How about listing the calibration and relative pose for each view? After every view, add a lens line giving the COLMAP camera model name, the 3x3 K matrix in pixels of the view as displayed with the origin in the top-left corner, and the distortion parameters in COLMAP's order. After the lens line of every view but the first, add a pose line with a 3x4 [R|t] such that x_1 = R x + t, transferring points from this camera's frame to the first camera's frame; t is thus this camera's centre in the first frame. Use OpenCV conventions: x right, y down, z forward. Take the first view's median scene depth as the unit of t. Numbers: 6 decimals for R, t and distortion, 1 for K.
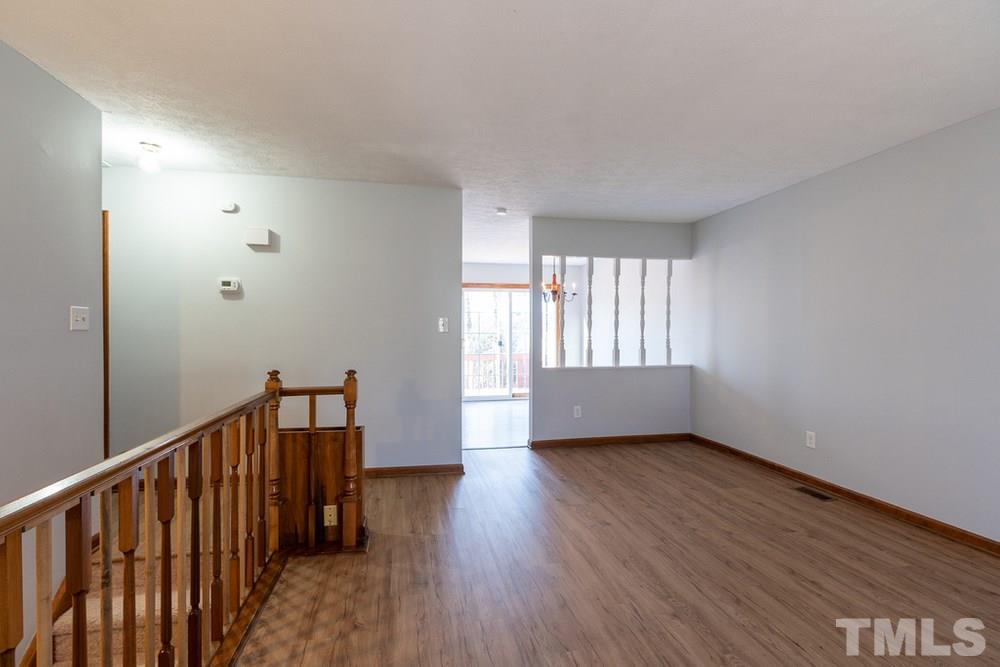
lens RADIAL K [[439.5, 0, 496.0], [0, 439.5, 335.2], [0, 0, 1]] dist [-0.008444, 0.001023]
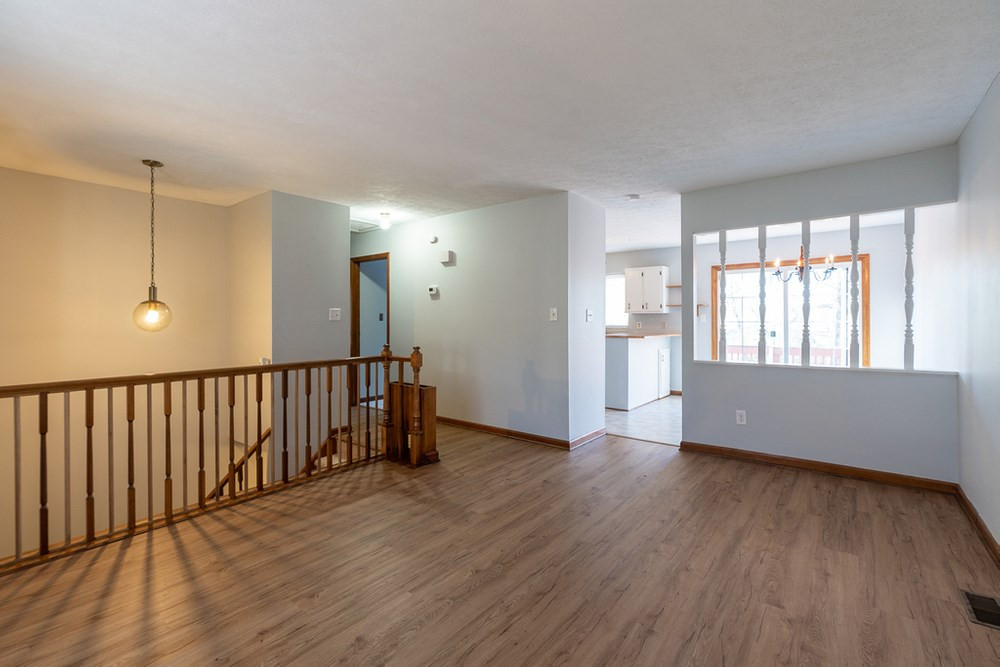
lens RADIAL K [[450.3, 0, 502.0], [0, 450.3, 319.3], [0, 0, 1]] dist [-0.004902, 0.000605]
pose [[0.653255, -0.005397, -0.757119, 0.727583], [-0.001868, 0.999960, -0.008740, -0.000438], [0.757135, 0.007124, 0.653219, 0.154242]]
